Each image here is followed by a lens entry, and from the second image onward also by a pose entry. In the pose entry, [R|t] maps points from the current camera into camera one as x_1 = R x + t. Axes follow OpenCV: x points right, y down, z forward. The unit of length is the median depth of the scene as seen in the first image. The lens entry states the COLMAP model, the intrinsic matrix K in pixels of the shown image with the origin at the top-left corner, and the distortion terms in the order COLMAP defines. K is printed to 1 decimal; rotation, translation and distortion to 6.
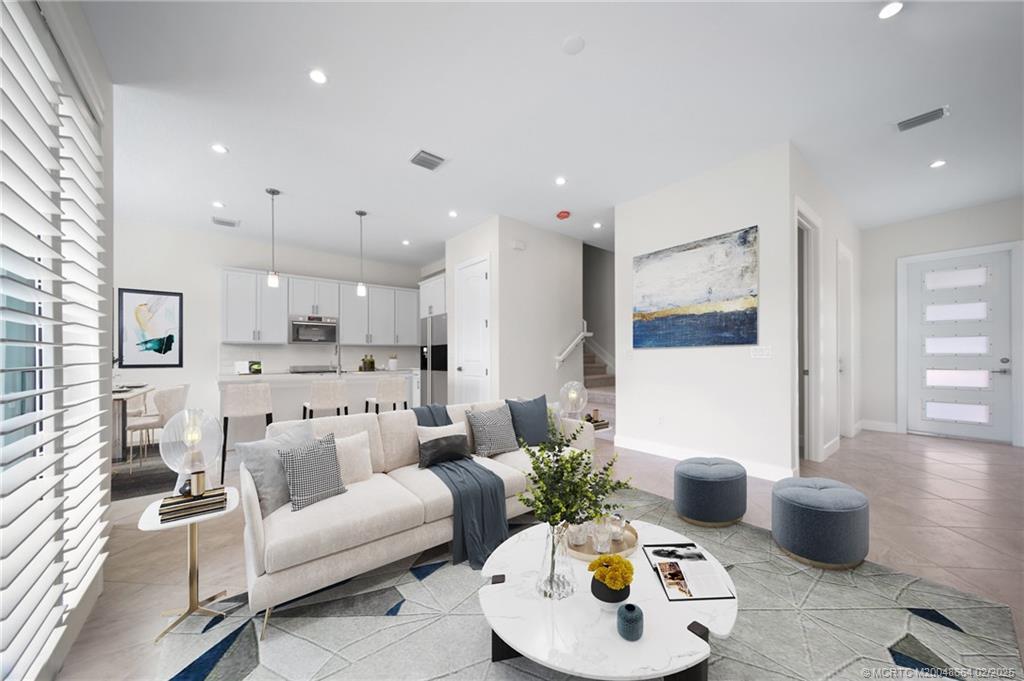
lens RADIAL K [[358.9, 0, 513.8], [0, 358.9, 354.3], [0, 0, 1]] dist [-0.001365, -0.000246]
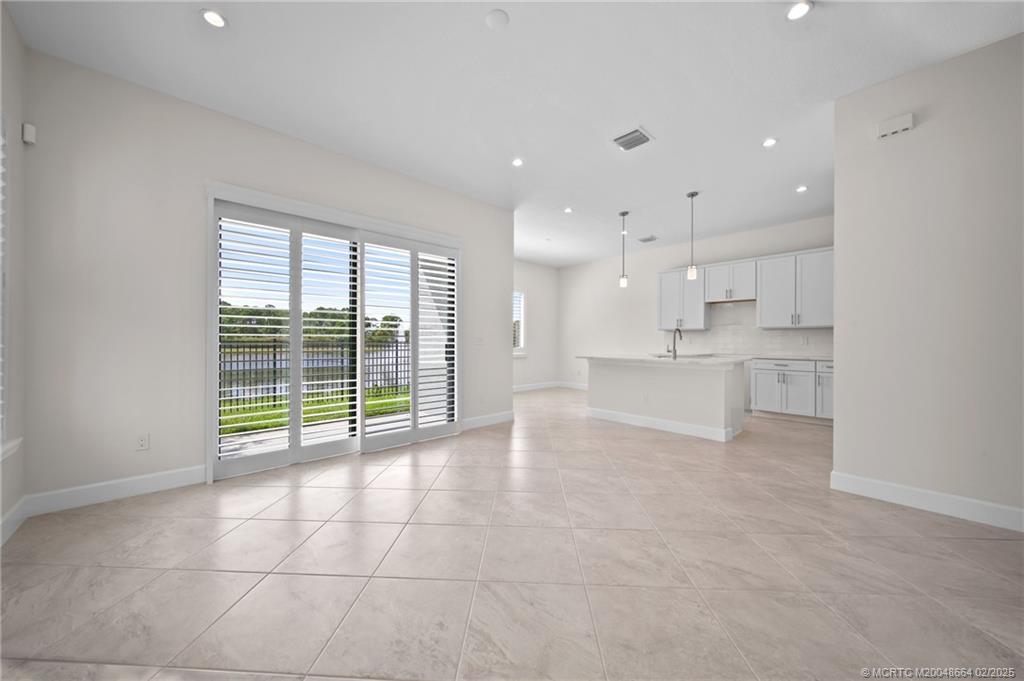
lens RADIAL K [[356.4, 0, 509.3], [0, 356.4, 340.5], [0, 0, 1]] dist [0.000657, -0.000035]
pose [[0.056882, 0.004291, -0.998372, 0.410416], [-0.000282, 0.999991, 0.004282, 0.000647], [0.998381, 0.000038, 0.056883, 0.353557]]
